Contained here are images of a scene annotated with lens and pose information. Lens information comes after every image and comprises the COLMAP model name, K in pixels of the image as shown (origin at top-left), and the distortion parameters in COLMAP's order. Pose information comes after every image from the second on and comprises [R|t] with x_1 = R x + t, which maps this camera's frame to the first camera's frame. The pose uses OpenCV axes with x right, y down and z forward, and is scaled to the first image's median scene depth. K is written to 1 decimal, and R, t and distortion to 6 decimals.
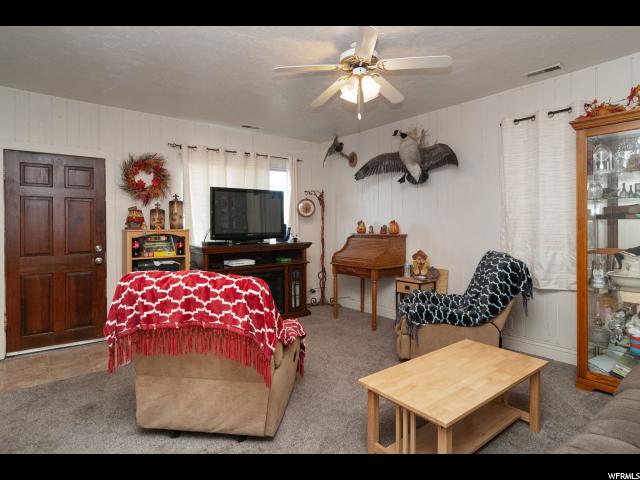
lens RADIAL K [[350.4, 0, 317.7], [0, 350.4, 224.9], [0, 0, 1]] dist [-0.003020, -0.000470]
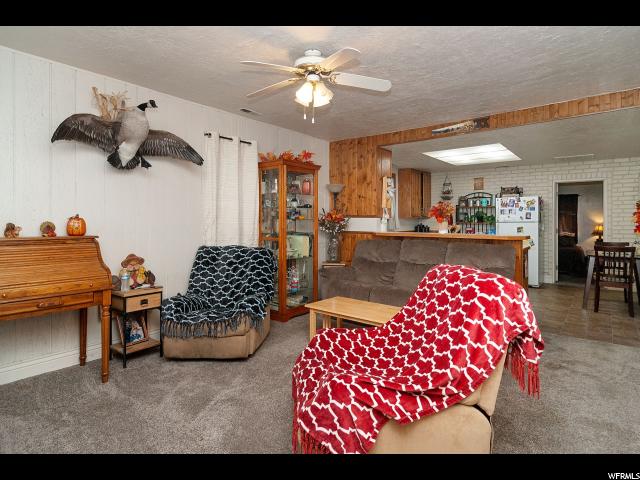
lens RADIAL K [[350.4, 0, 317.7], [0, 350.4, 224.9], [0, 0, 1]] dist [-0.003020, -0.000470]
pose [[-0.213844, -0.007094, 0.976842, -0.575276], [-0.002603, 0.999974, 0.006692, 0.000063], [-0.976864, -0.001112, -0.213857, 0.758071]]
